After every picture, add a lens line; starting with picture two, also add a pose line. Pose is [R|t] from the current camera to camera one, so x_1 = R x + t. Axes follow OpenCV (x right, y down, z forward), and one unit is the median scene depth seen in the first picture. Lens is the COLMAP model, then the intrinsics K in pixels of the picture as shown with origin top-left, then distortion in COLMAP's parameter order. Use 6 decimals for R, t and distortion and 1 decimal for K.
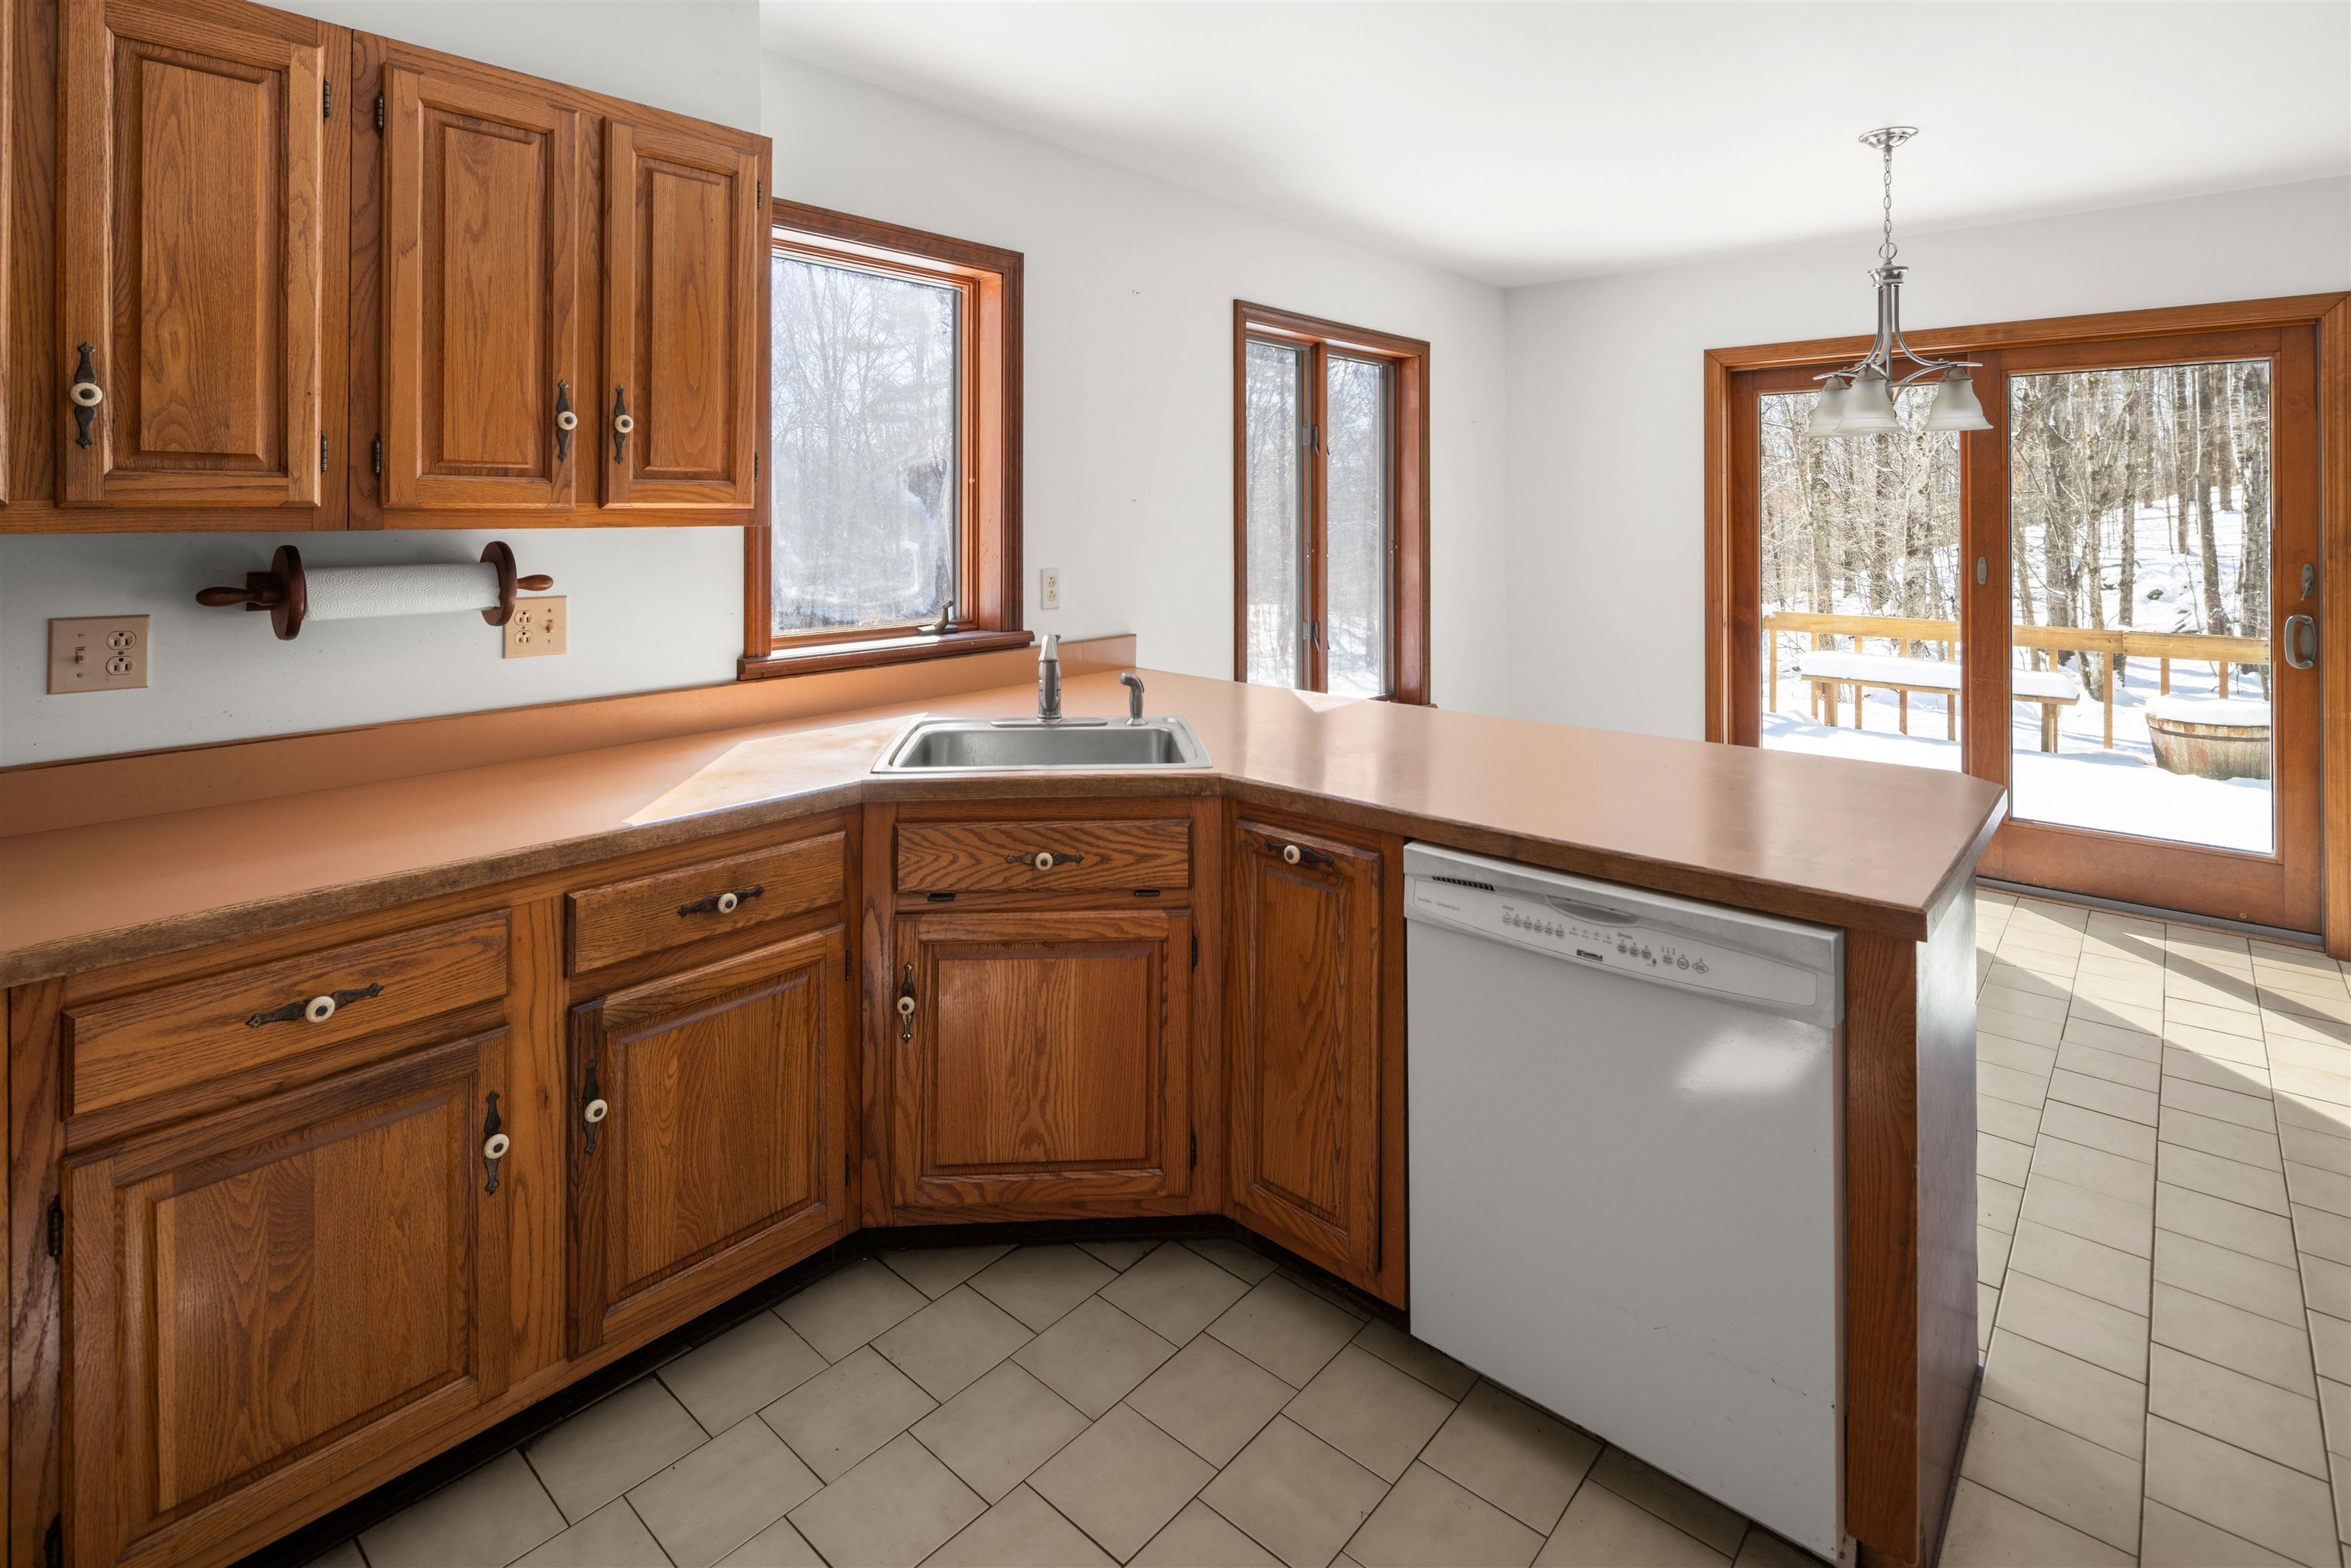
lens RADIAL K [[1139.5, 0, 1173.3], [0, 1139.5, 507.1], [0, 0, 1]] dist [0.000952, -0.001062]
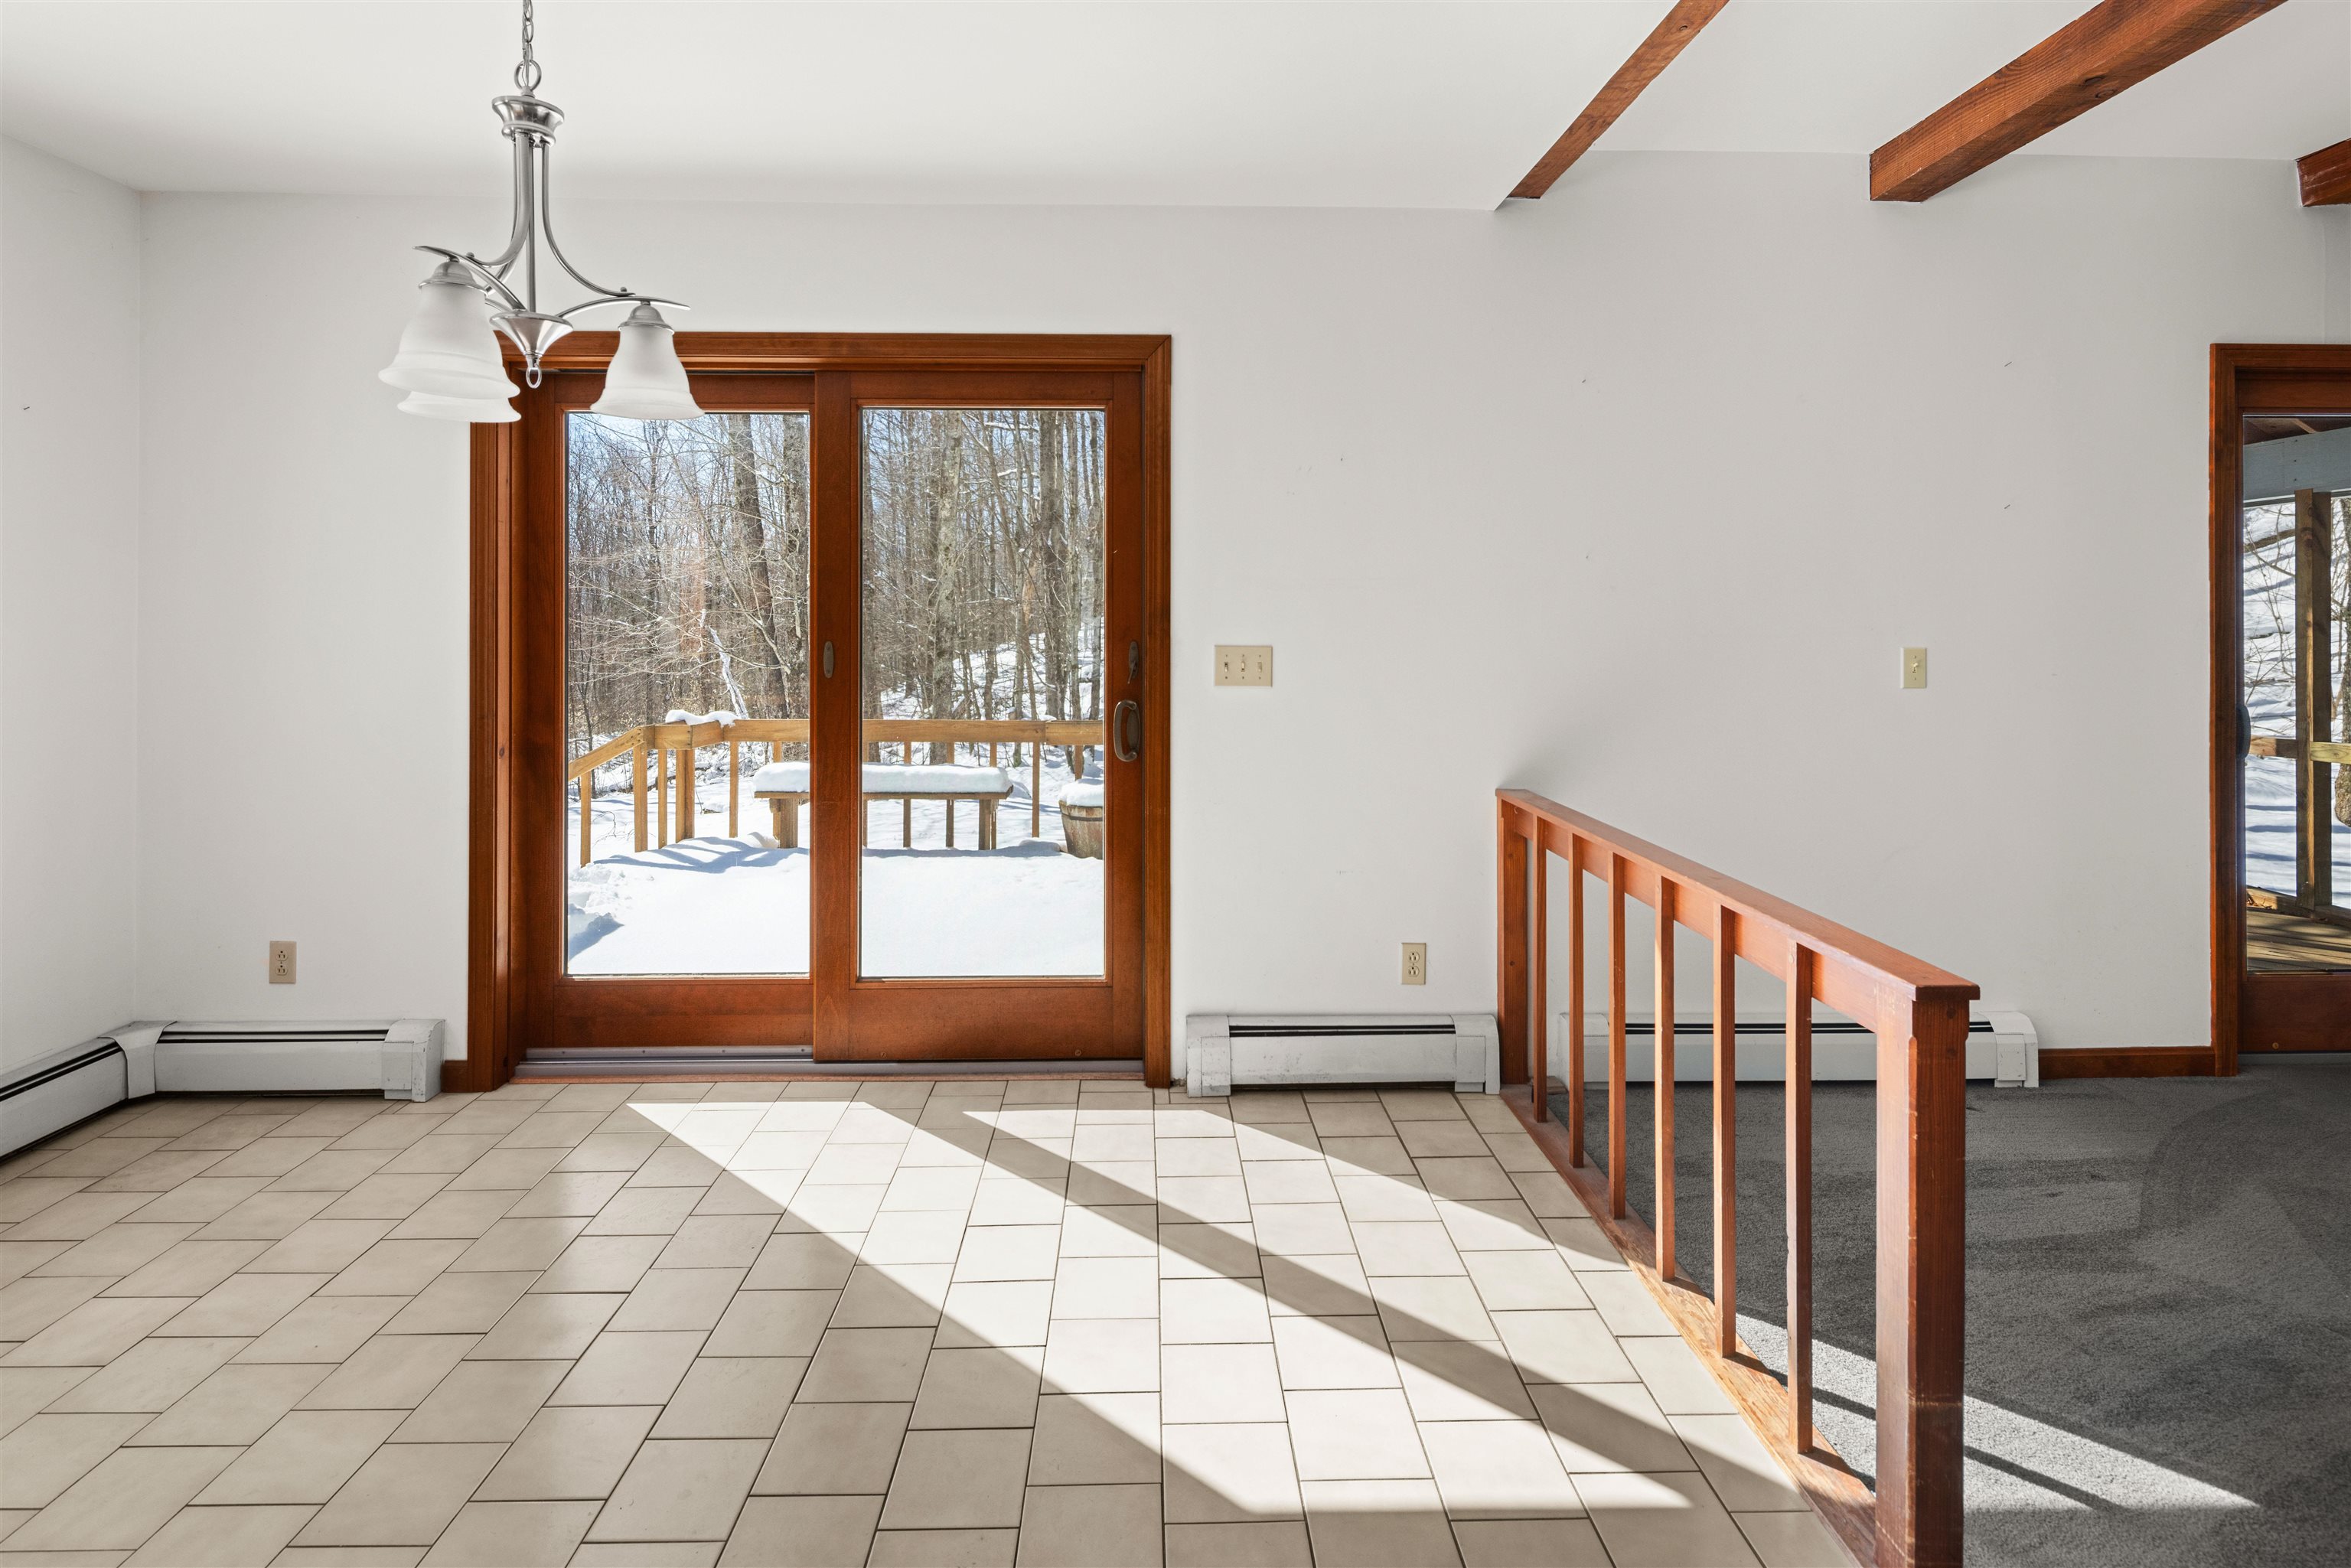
lens RADIAL K [[1136.7, 0, 1176.0], [0, 1136.7, 621.0], [0, 0, 1]] dist [0.001568, -0.002252]
pose [[0.731171, 0.002800, 0.682189, 0.696231], [-0.005544, 0.999983, 0.001837, 0.052258], [-0.682172, -0.005126, 0.731174, 0.554283]]
